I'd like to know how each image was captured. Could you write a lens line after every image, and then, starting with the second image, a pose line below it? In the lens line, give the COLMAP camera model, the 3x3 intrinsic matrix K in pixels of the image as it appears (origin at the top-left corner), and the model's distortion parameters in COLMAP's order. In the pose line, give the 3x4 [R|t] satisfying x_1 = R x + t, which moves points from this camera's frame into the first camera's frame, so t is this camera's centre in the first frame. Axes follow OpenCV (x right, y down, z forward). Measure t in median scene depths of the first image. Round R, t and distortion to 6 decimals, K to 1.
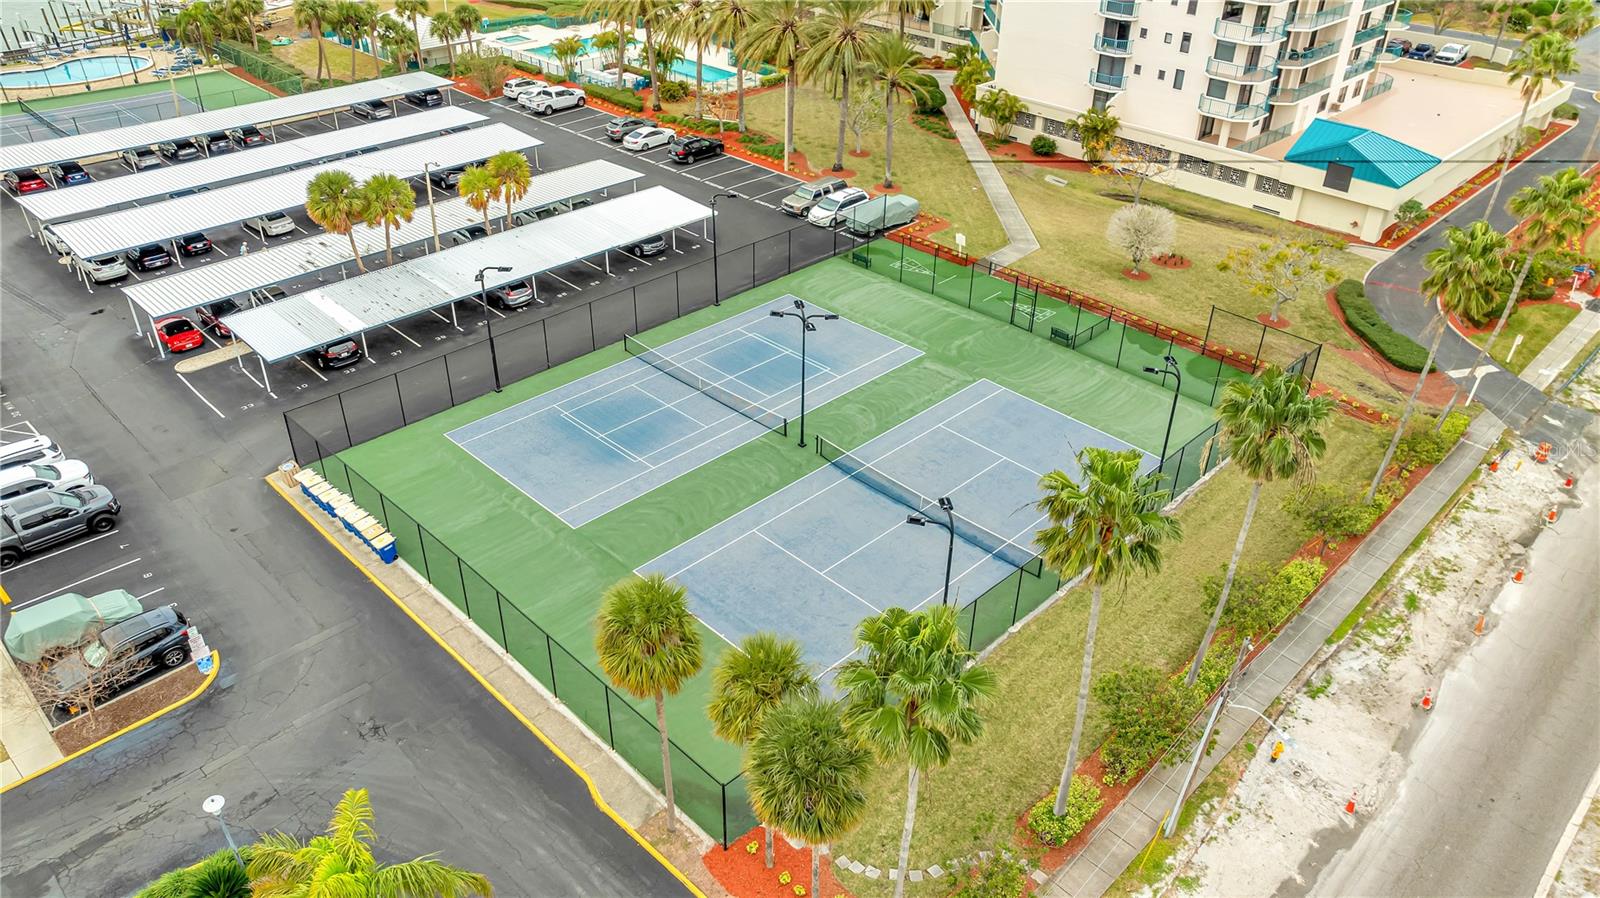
lens RADIAL K [[1124.0, 0, 808.6], [0, 1124.0, 457.4], [0, 0, 1]] dist [-0.016454, -0.001379]
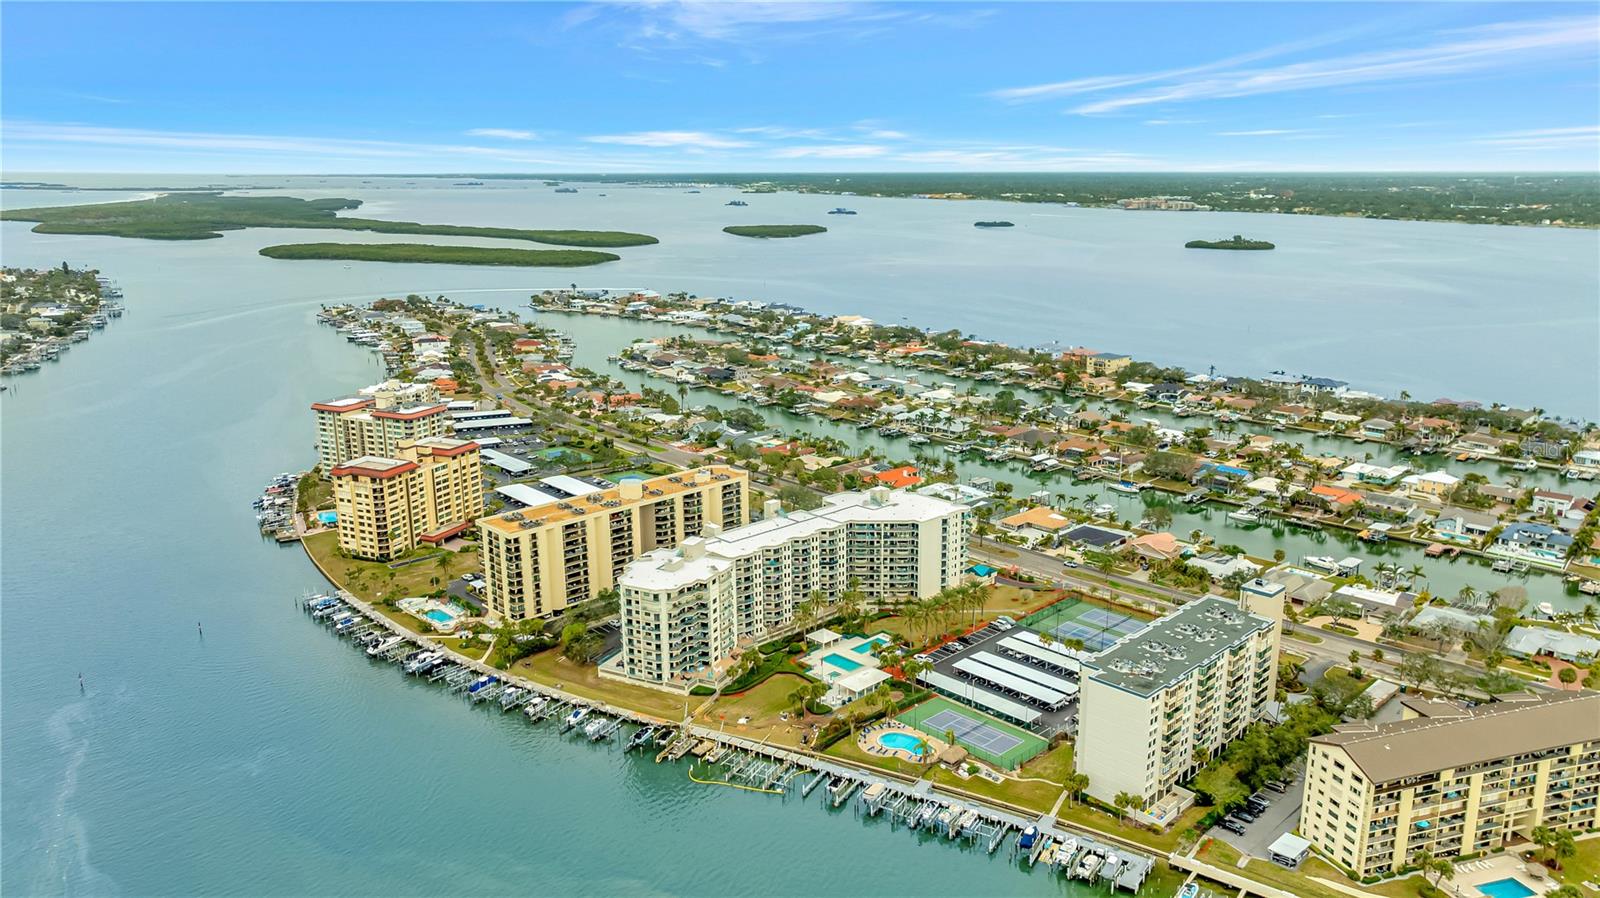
lens RADIAL K [[1148.7, 0, 831.9], [0, 1148.7, 400.0], [0, 0, 1]] dist [-0.010534, 0.000096]
pose [[-0.000977, -0.220096, 0.975478, -4.029028], [0.539537, 0.821199, 0.185826, -2.076466], [-0.841961, 0.526488, 0.117948, 0.582529]]
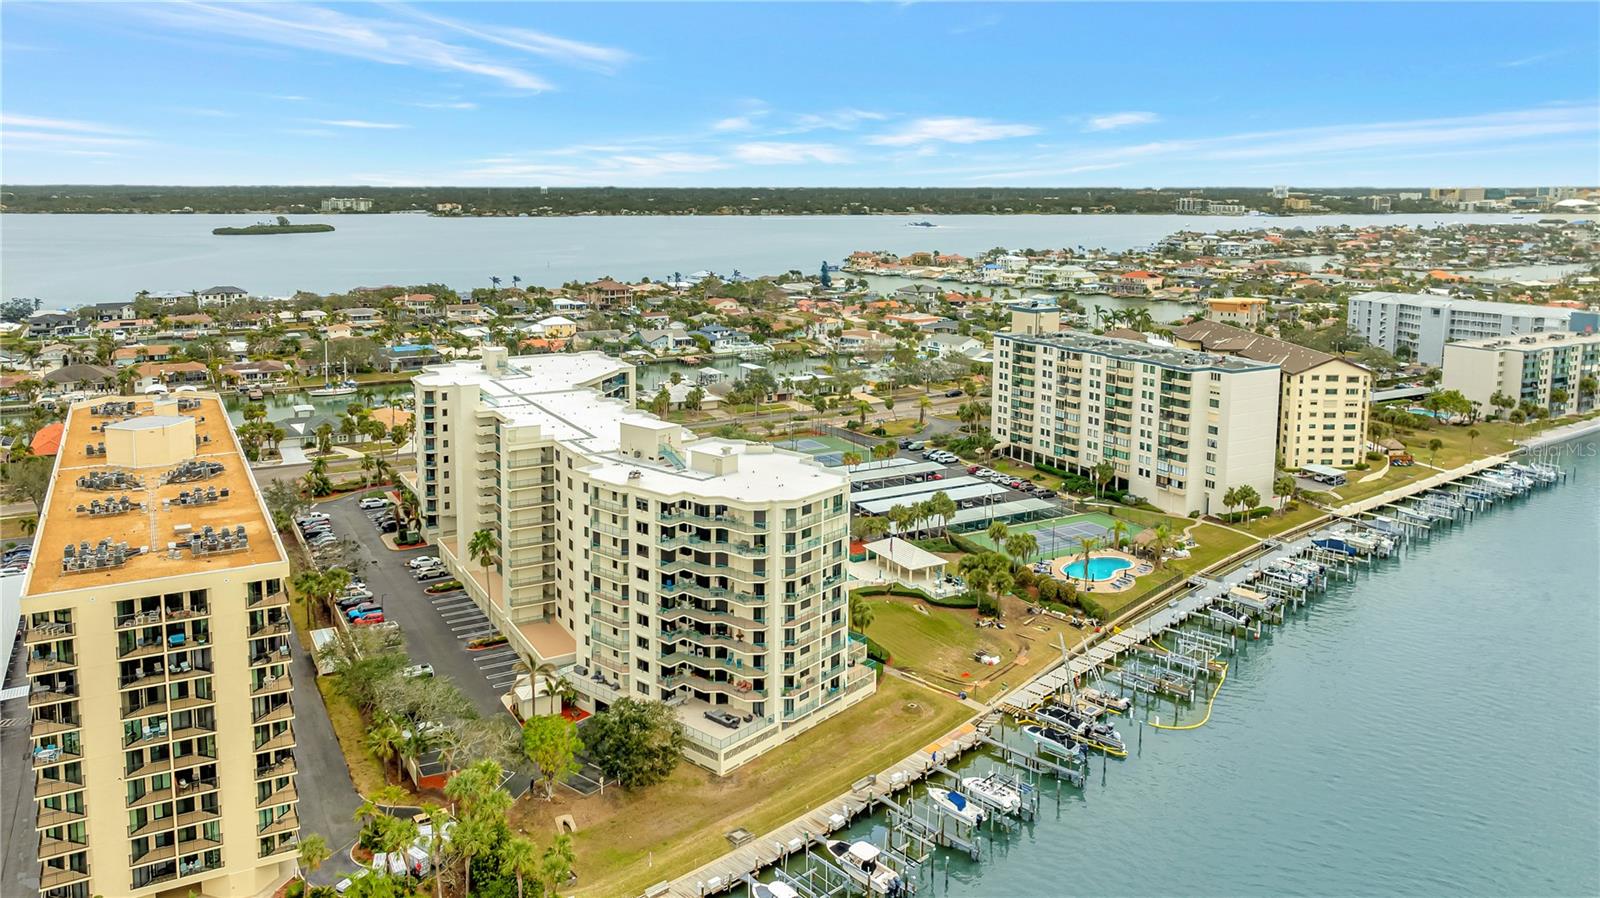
lens RADIAL K [[1154.9, 0, 778.4], [0, 1154.9, 328.5], [0, 0, 1]] dist [0.002269, -0.045561]
pose [[-0.958693, -0.059381, 0.278175, -0.888637], [0.133803, 0.768863, 0.625258, -2.430388], [-0.251007, 0.636651, -0.729158, 2.943774]]
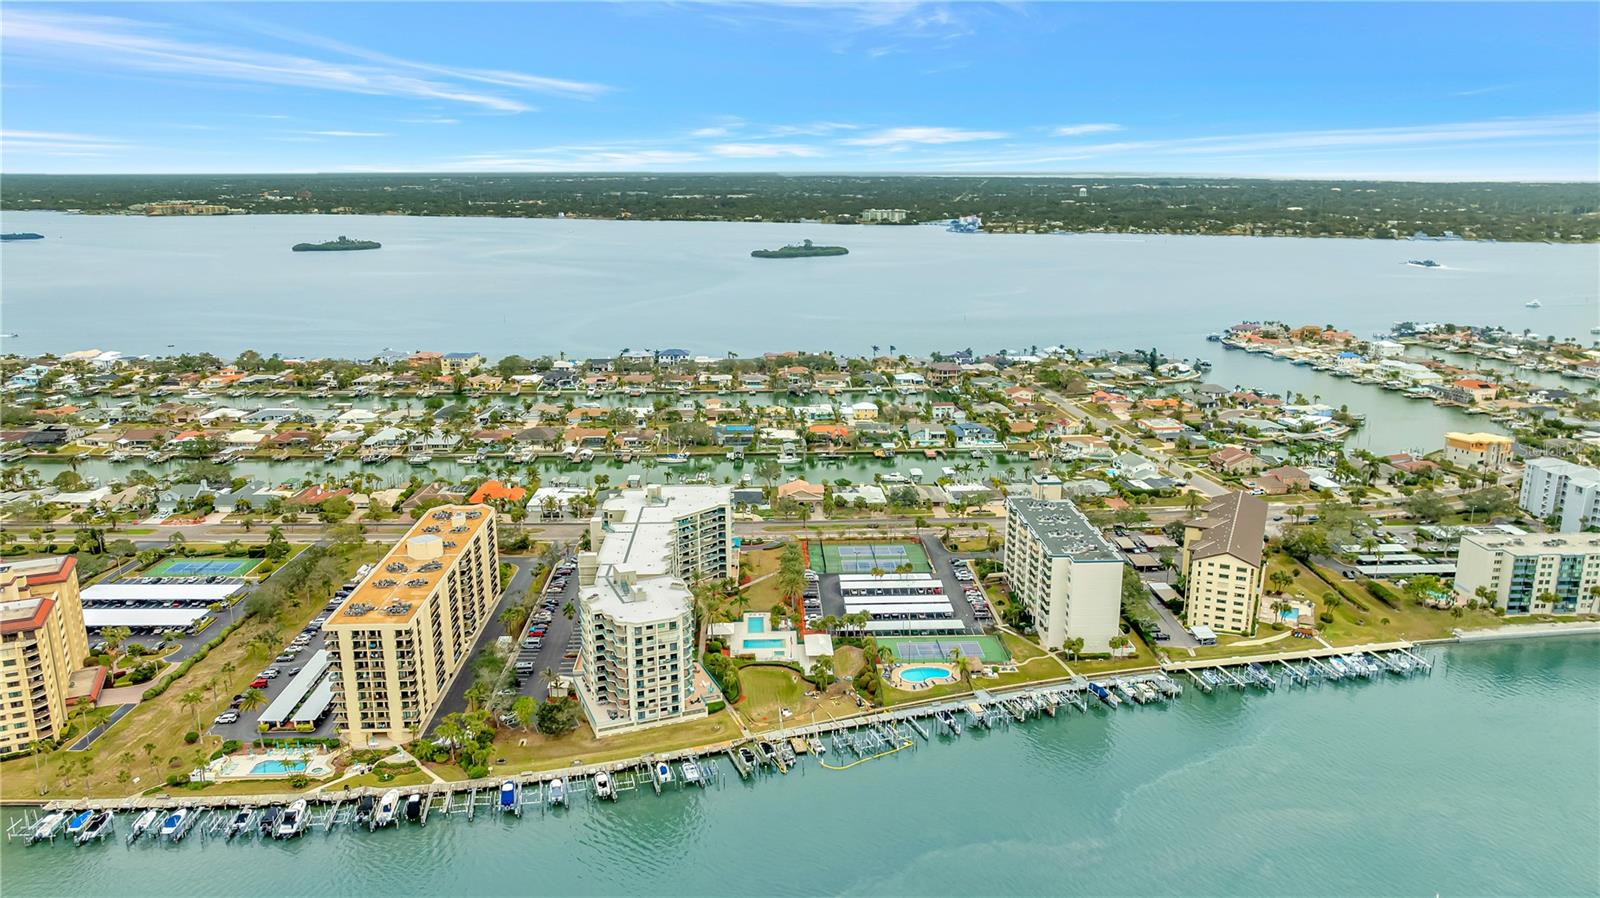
lens RADIAL K [[1114.6, 0, 816.5], [0, 1114.6, 450.3], [0, 0, 1]] dist [-0.011789, -0.000305]
pose [[-0.741734, -0.186711, 0.644181, -2.913807], [0.346016, 0.716252, 0.606016, -3.435527], [-0.574546, 0.672400, -0.466664, 2.815068]]
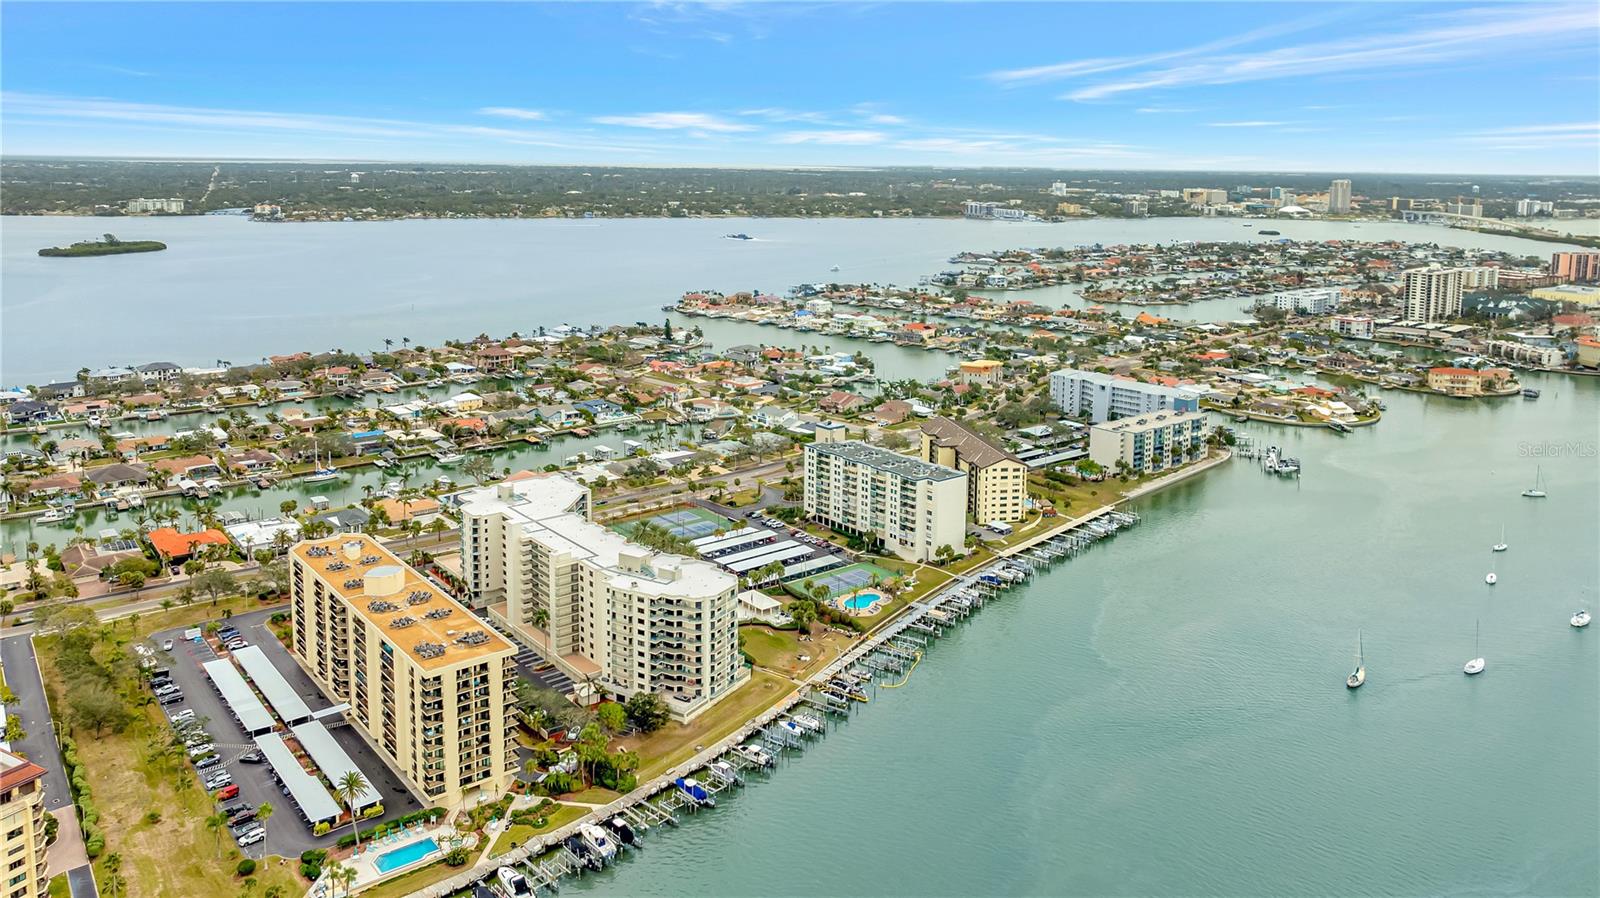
lens RADIAL K [[1132.4, 0, 798.5], [0, 1132.4, 346.6], [0, 0, 1]] dist [-0.006066, -0.010840]
pose [[-0.993525, -0.050630, 0.101712, -1.034532], [0.030379, 0.744251, 0.667209, -4.058250], [-0.109480, 0.665978, -0.737893, 3.902099]]
